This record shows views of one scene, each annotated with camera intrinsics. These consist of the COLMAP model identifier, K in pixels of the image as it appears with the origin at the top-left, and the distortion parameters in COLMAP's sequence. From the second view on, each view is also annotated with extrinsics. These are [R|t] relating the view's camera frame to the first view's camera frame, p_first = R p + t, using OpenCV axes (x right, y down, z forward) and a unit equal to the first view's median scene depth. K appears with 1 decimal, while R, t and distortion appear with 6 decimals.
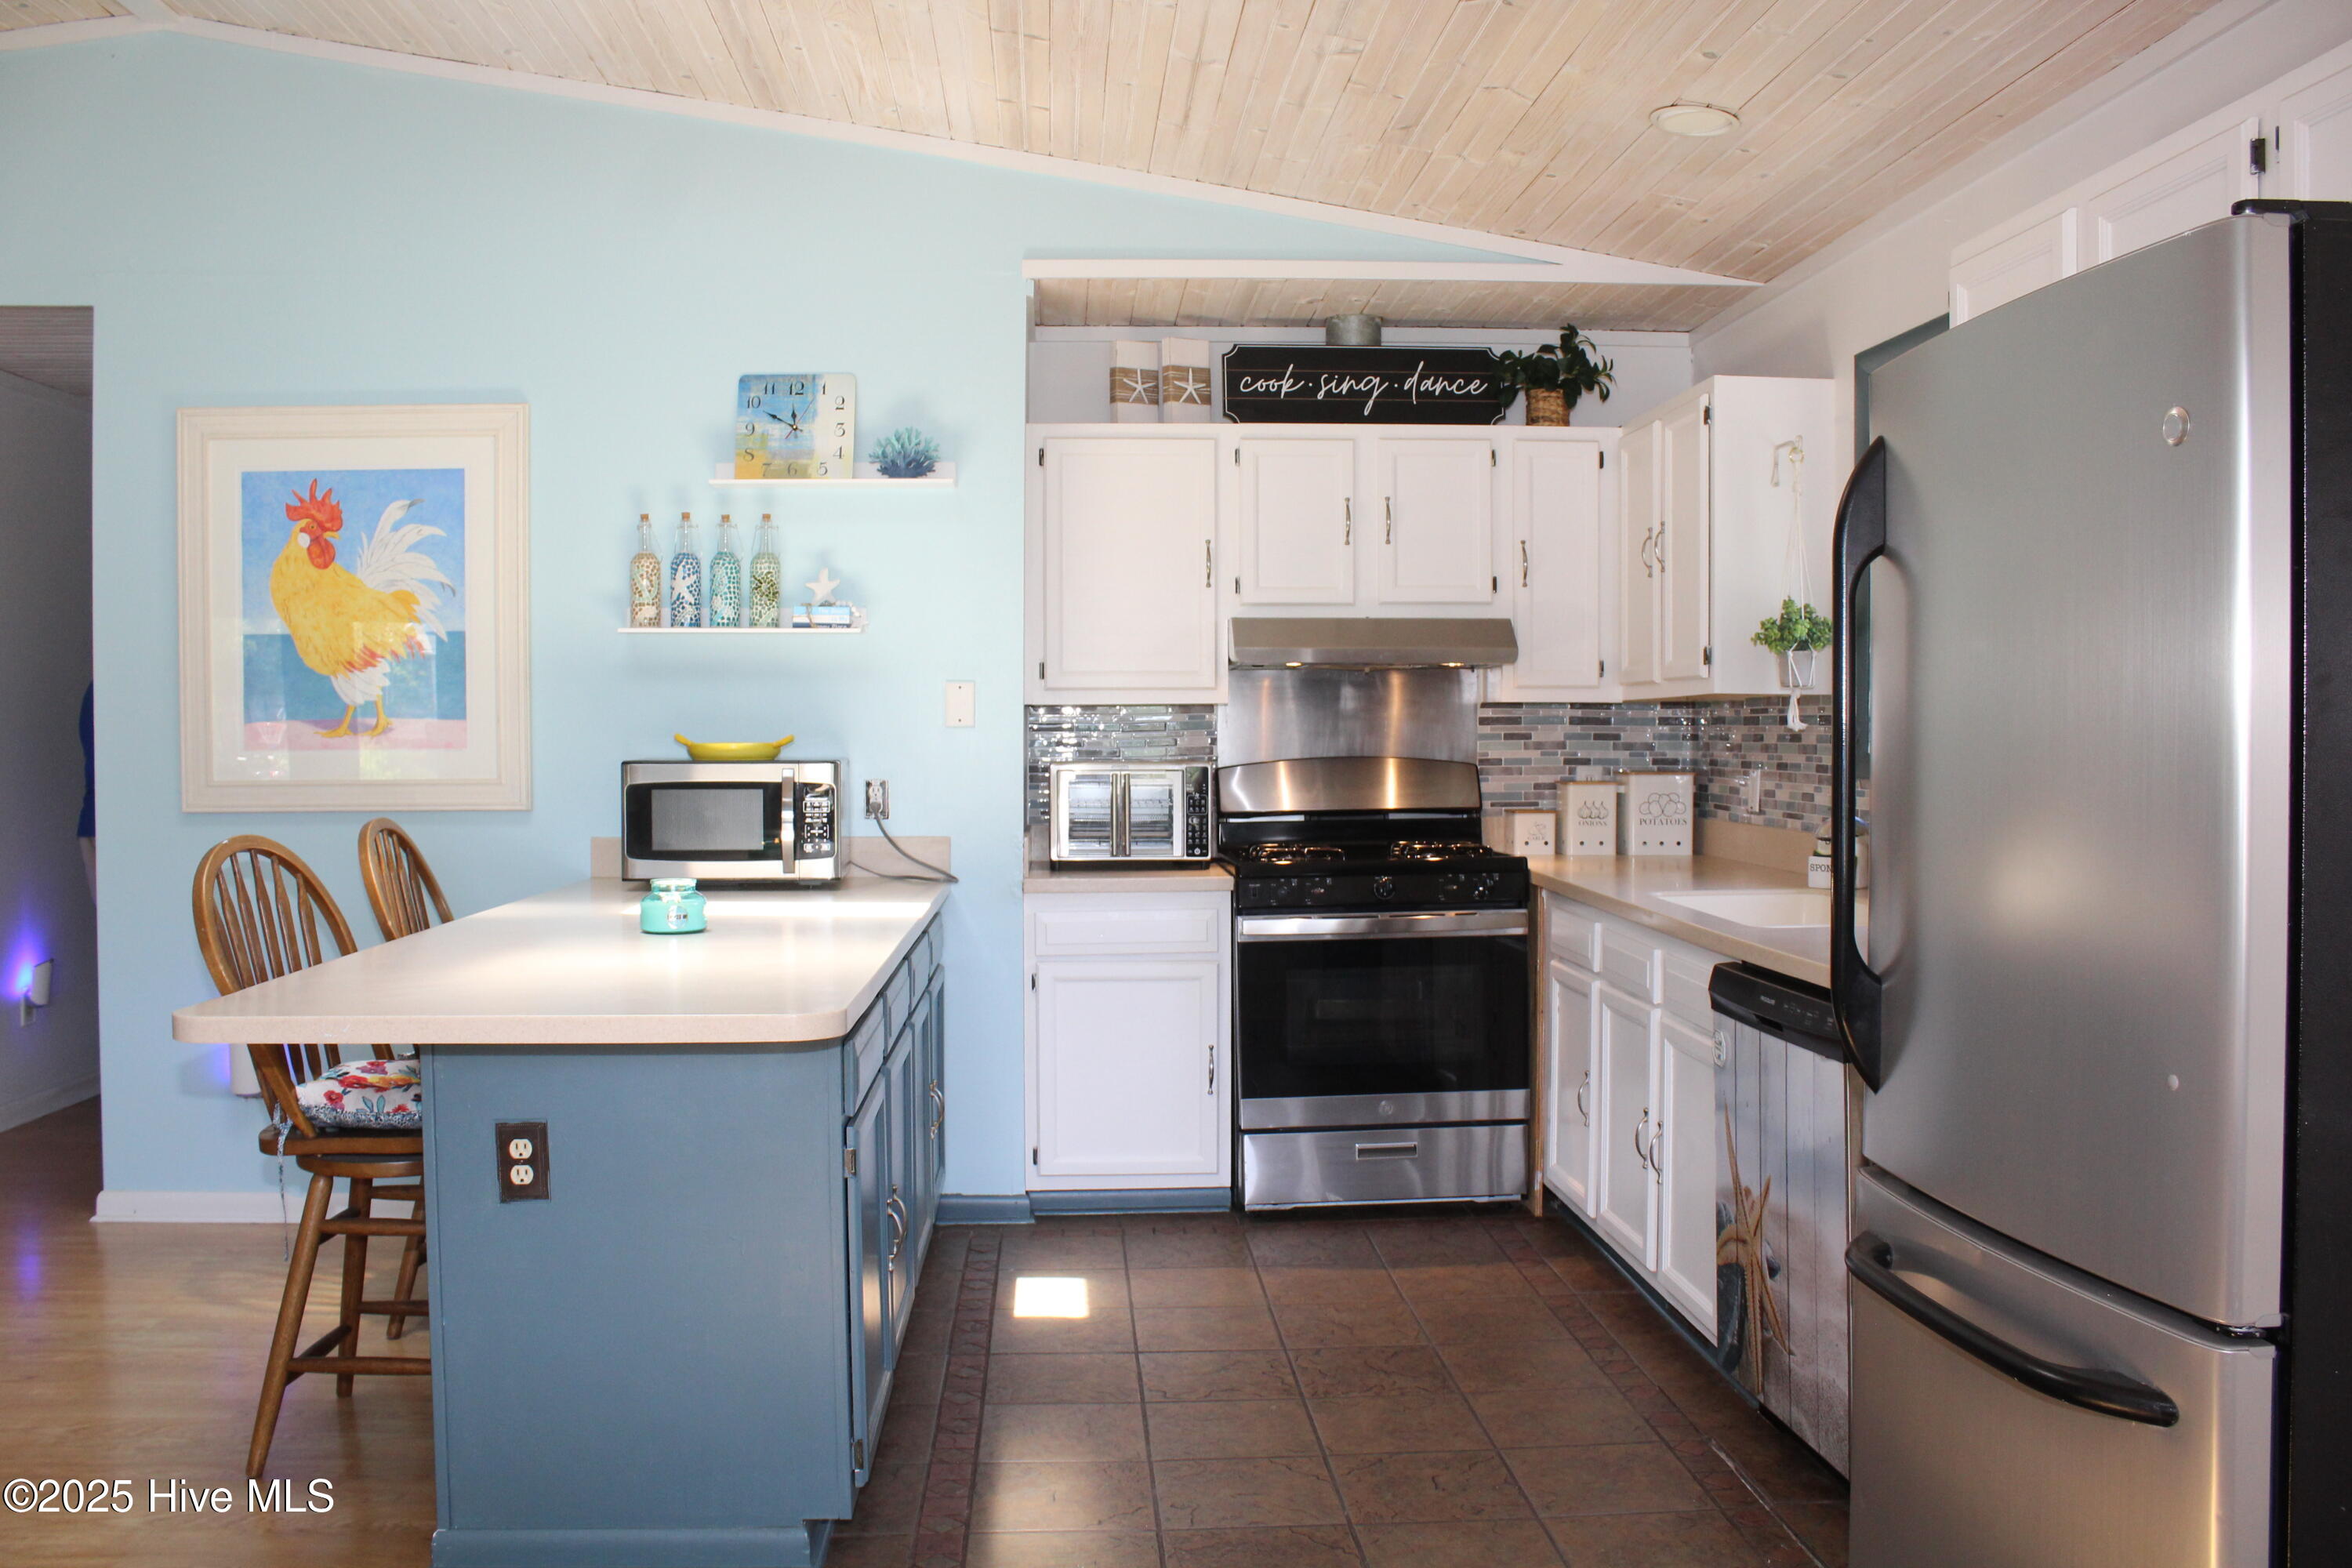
lens RADIAL K [[1958.1, 0, 1163.4], [0, 1958.1, 774.8], [0, 0, 1]] dist [-0.171831, 0.163594]
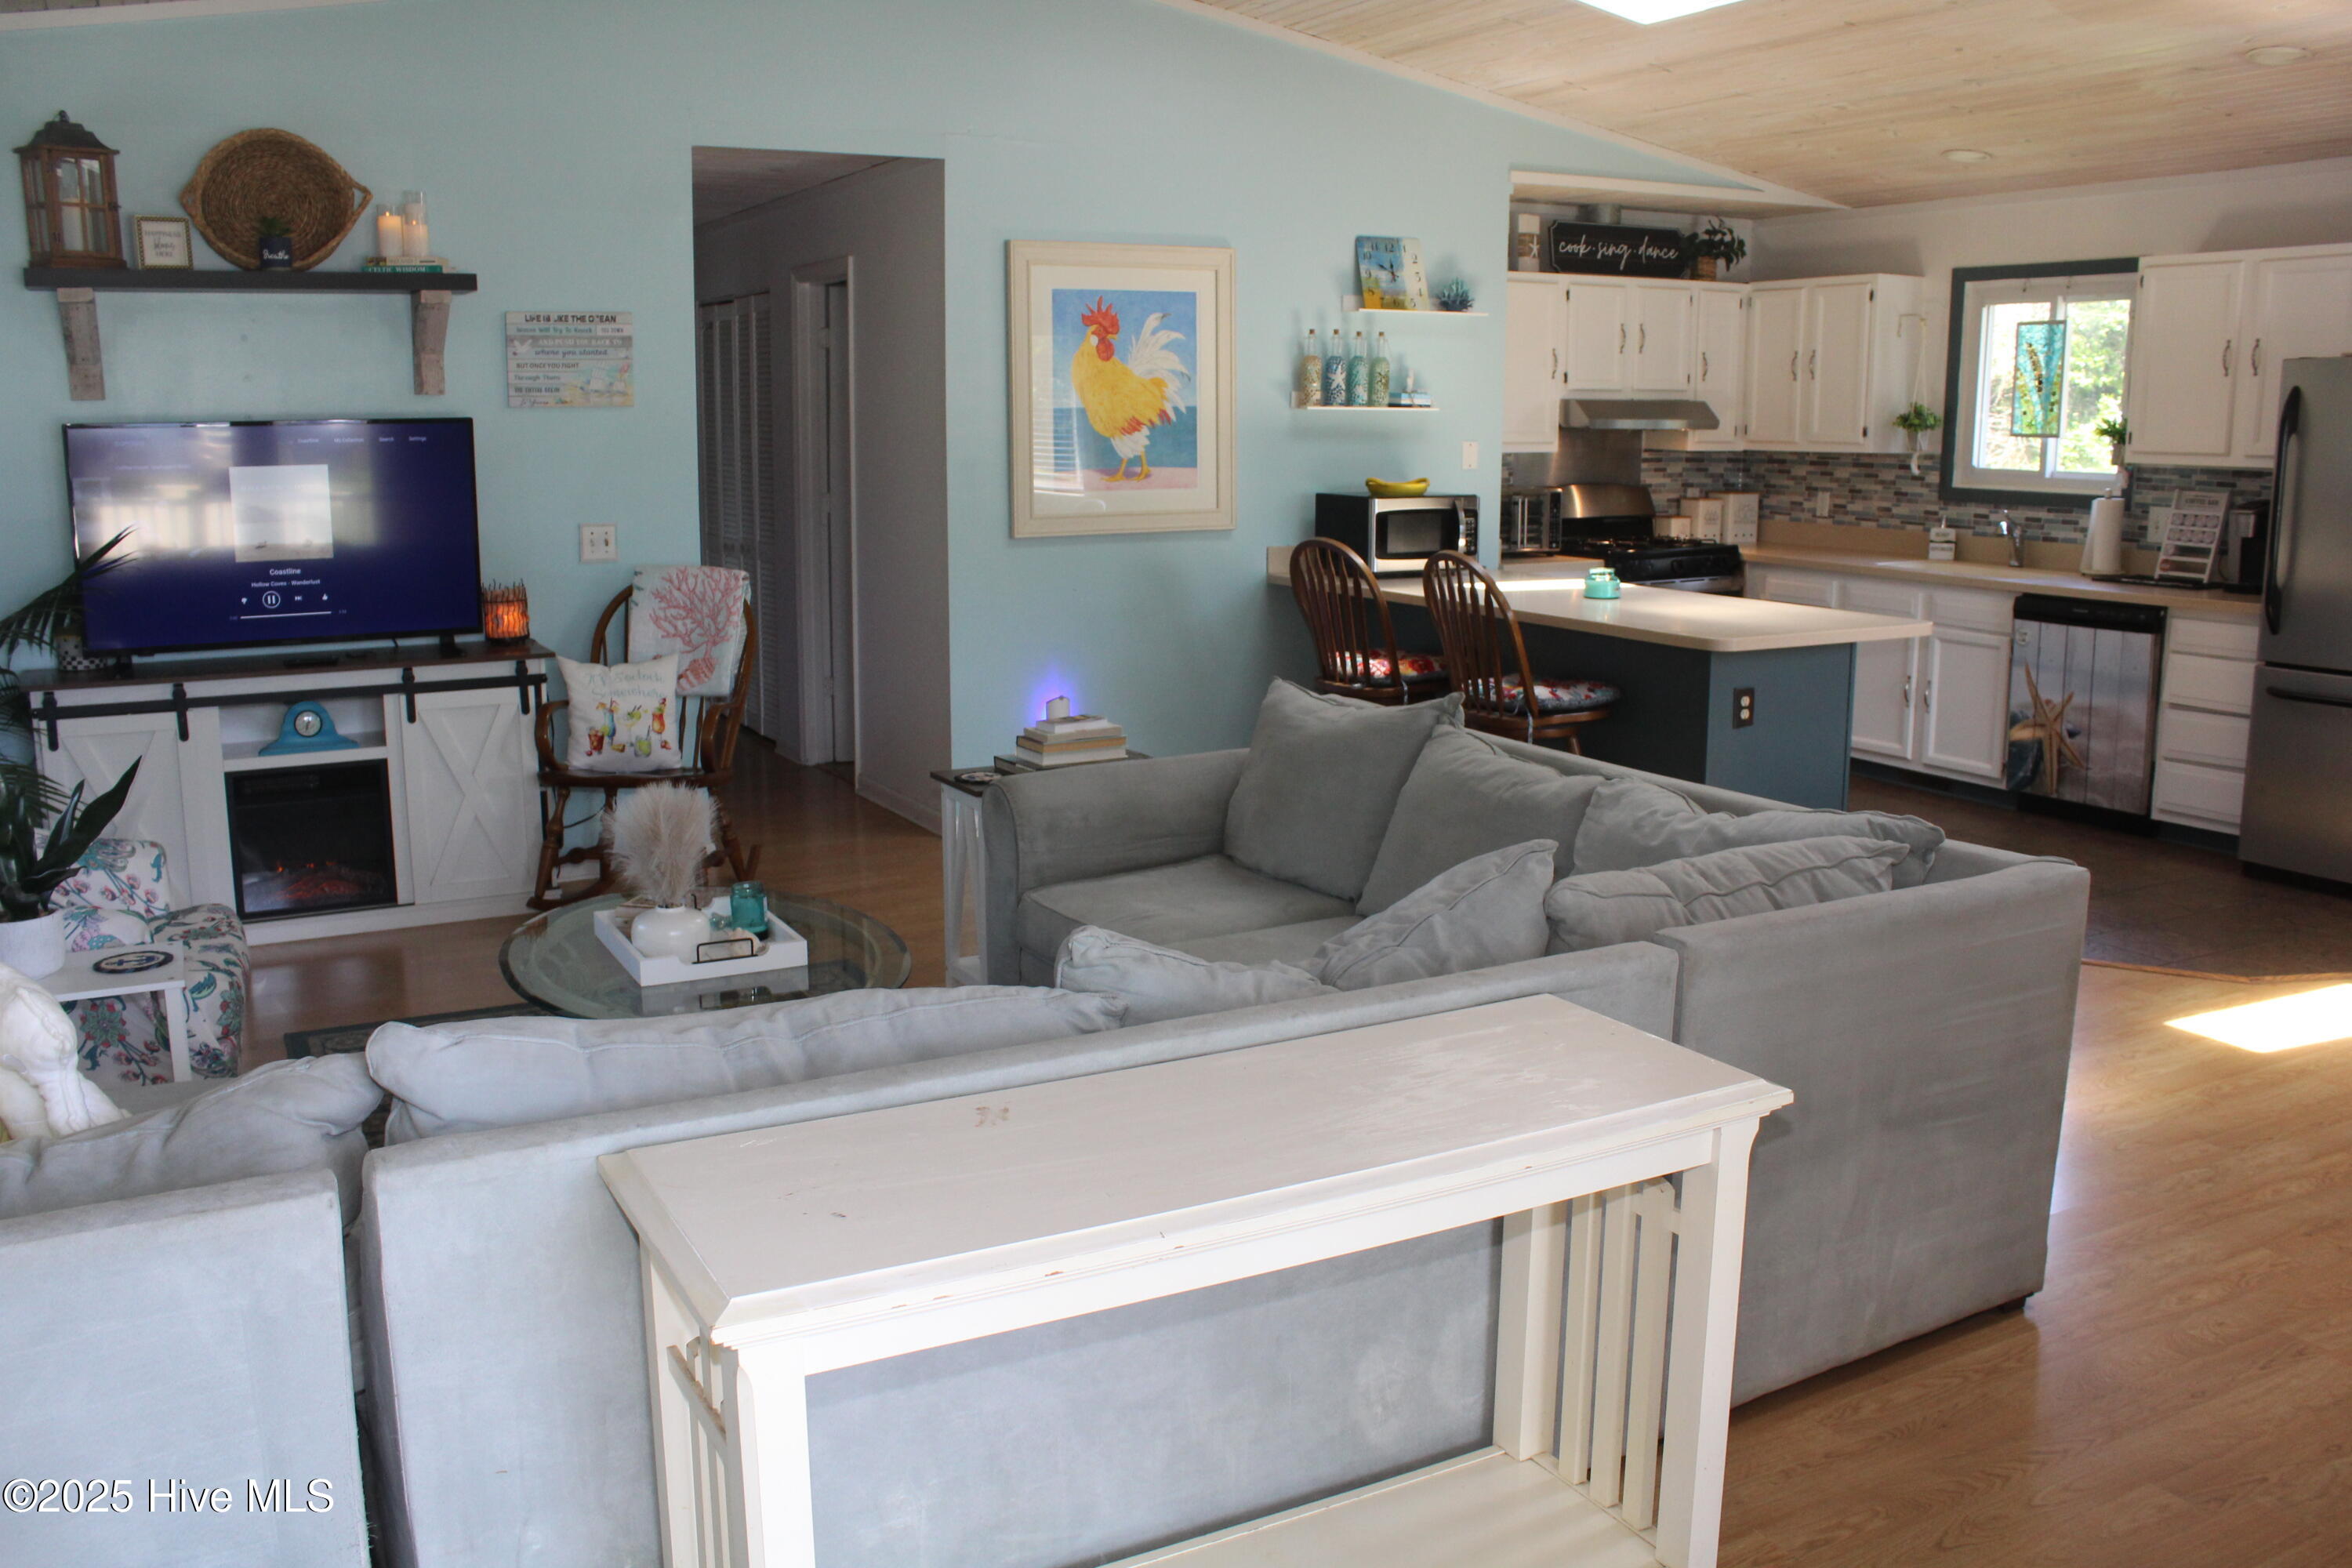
lens RADIAL K [[1958.1, 0, 1163.4], [0, 1958.1, 774.8], [0, 0, 1]] dist [-0.171831, 0.163594]
pose [[0.905322, -0.077498, 0.417595, -1.023160], [0.009835, 0.986774, 0.161805, -0.038575], [-0.424612, -0.142378, 0.894110, -0.341130]]
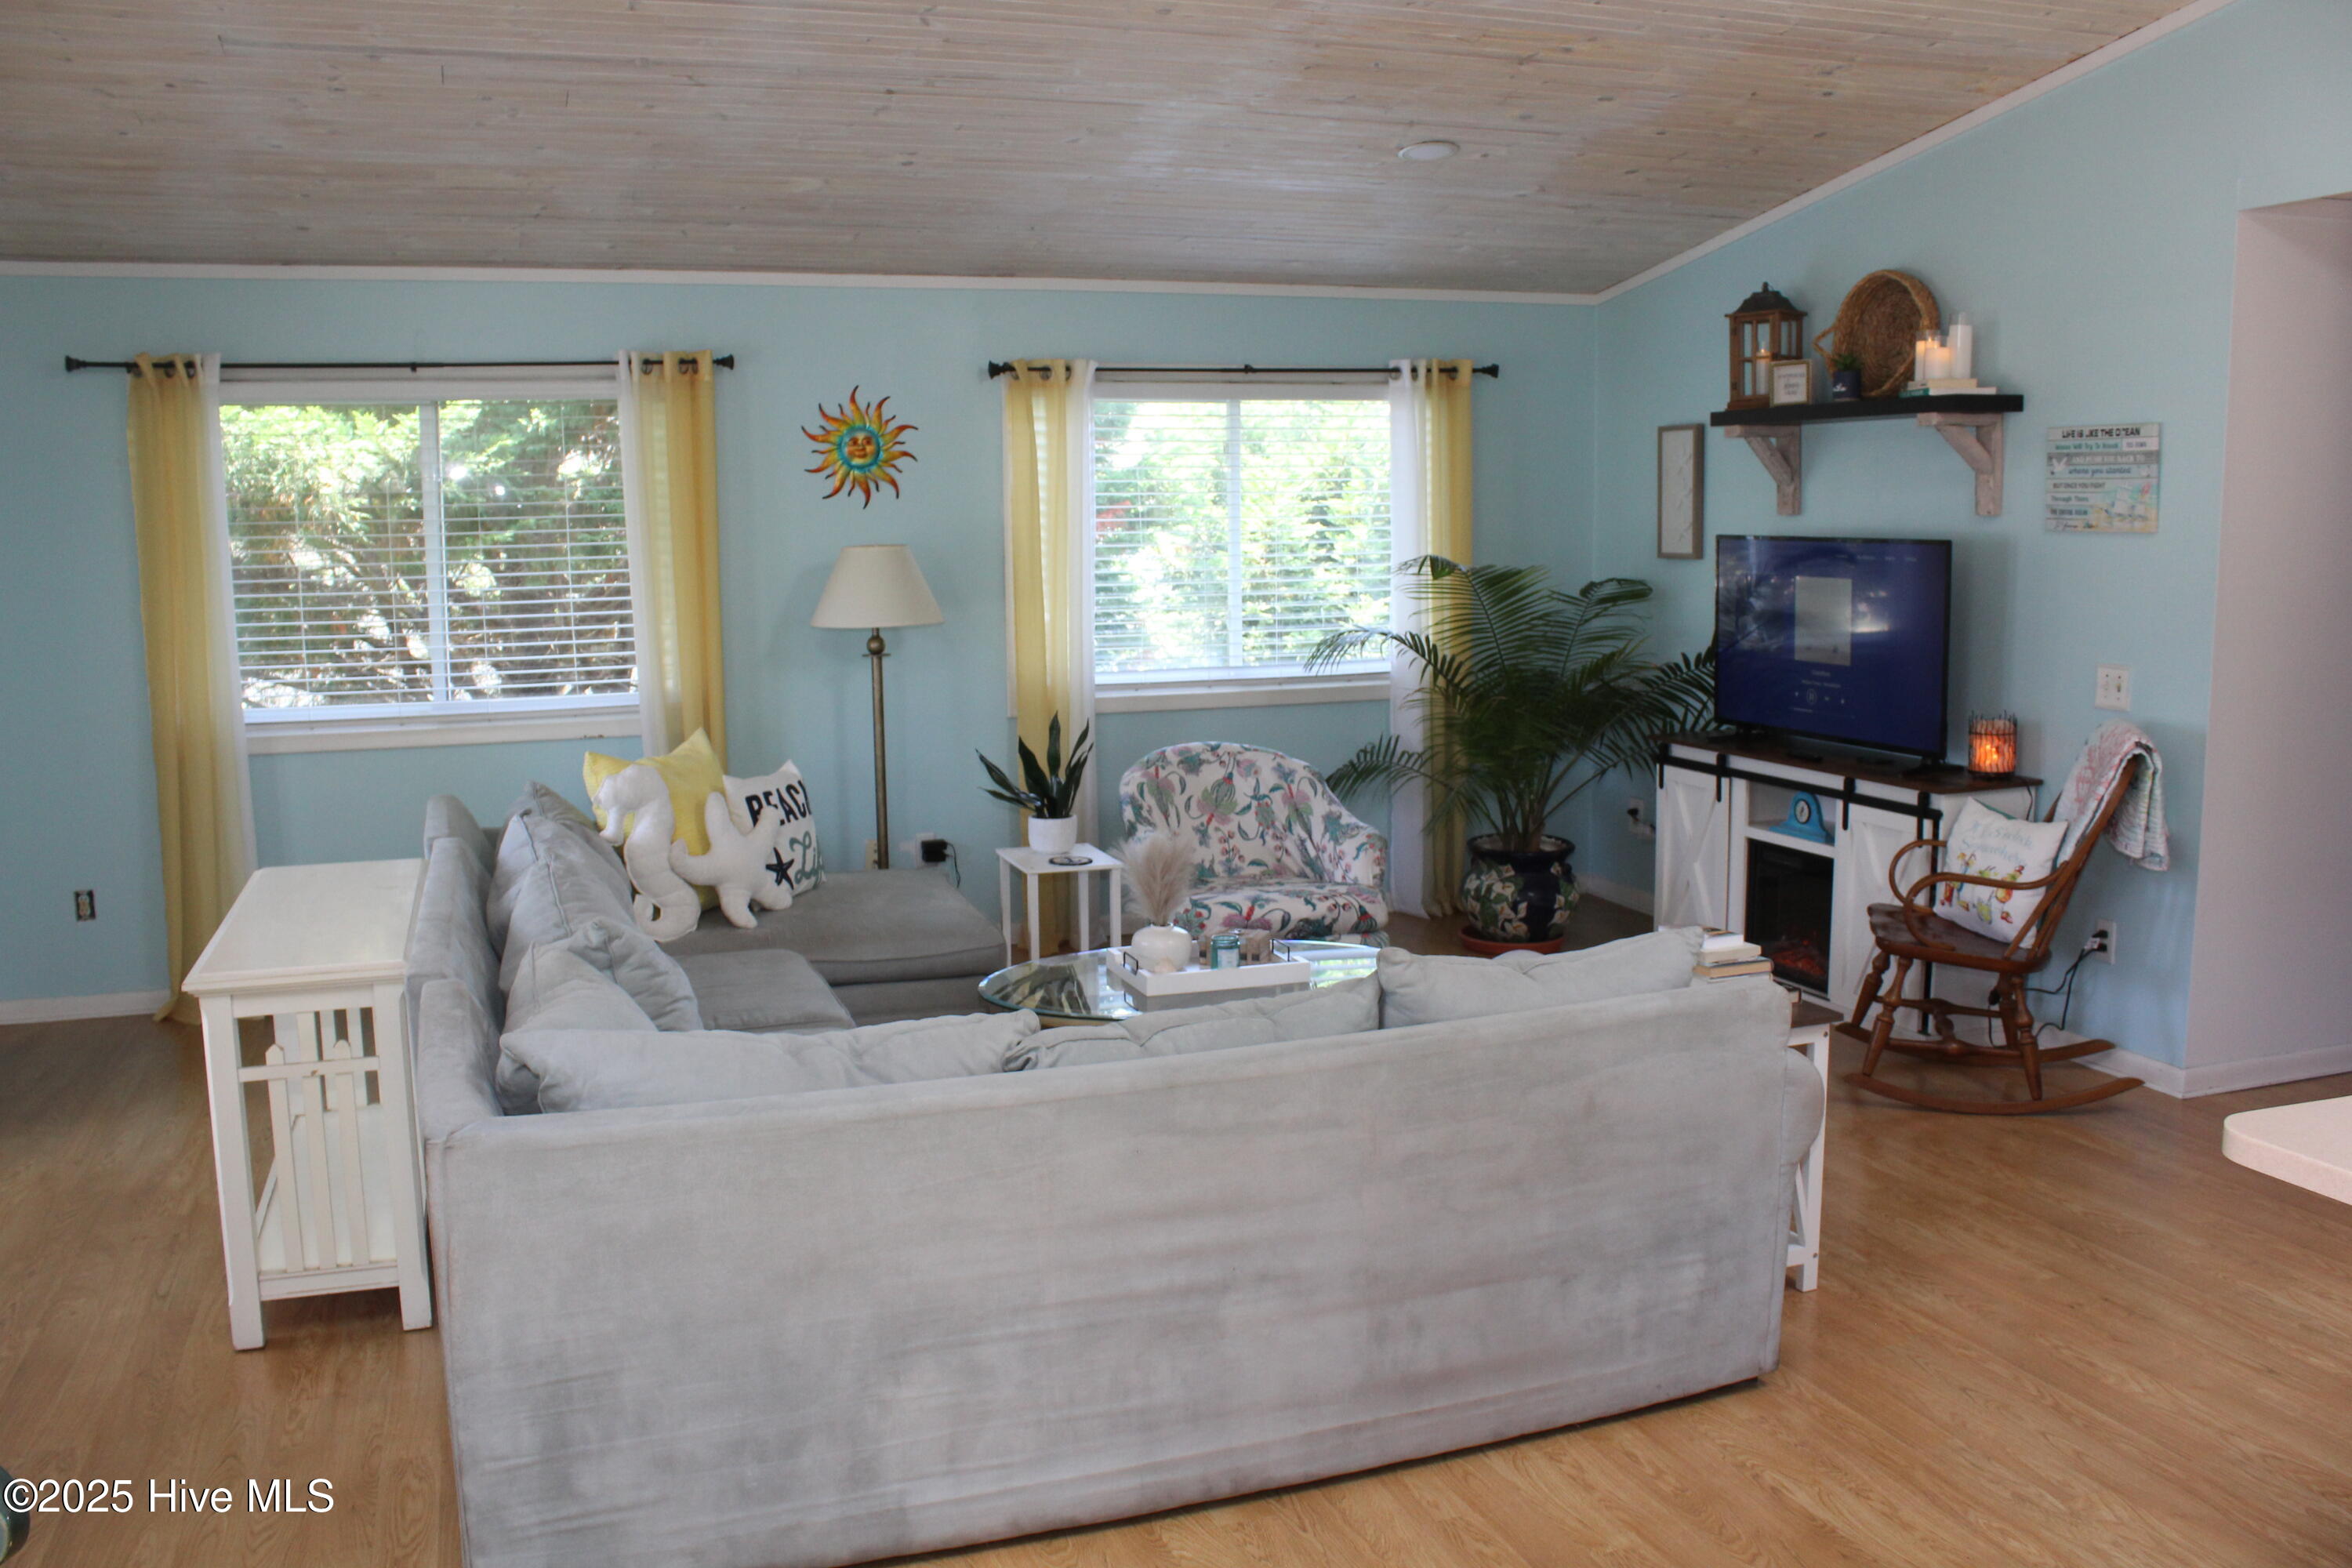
lens RADIAL K [[1941.0, 0, 1161.8], [0, 1941.0, 768.8], [0, 0, 1]] dist [-0.152386, 0.138201]
pose [[0.281982, 0.127161, -0.950955, 0.073736], [-0.012834, 0.991589, 0.128789, -0.074138], [0.959334, -0.024112, 0.281243, 0.147141]]
